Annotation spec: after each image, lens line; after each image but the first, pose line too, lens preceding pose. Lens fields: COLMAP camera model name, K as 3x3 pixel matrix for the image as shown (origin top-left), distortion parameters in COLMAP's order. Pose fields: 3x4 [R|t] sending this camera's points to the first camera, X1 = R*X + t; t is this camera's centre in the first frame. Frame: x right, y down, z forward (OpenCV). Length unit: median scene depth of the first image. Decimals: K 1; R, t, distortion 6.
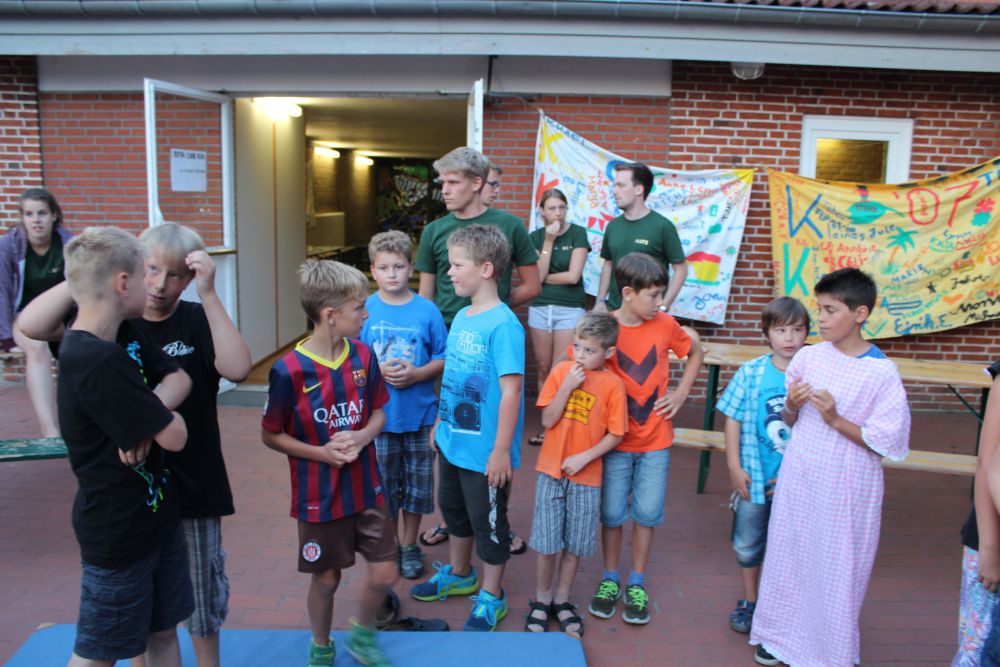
lens RADIAL K [[809.3, 0, 500.0], [0, 809.3, 333.5], [0, 0, 1]] dist [-0.158448, 0.137484]
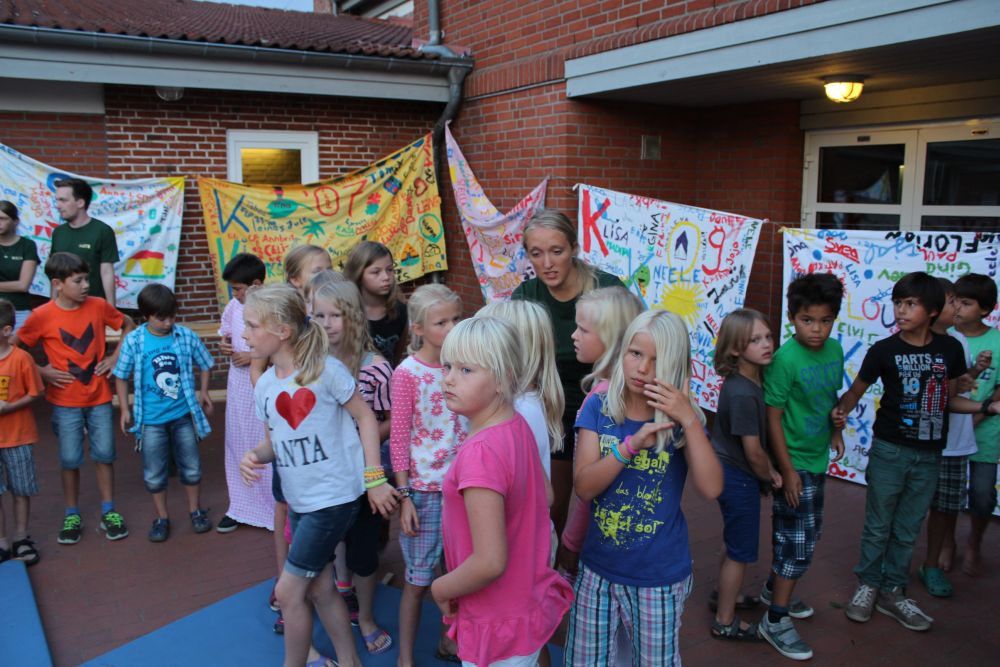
lens RADIAL K [[809.3, 0, 500.0], [0, 809.3, 333.5], [0, 0, 1]] dist [-0.158448, 0.137484]
pose [[0.844937, -0.108917, 0.523660, 0.077956], [0.106686, 0.993693, 0.034539, 0.031662], [-0.524119, 0.026684, 0.851227, -0.224322]]
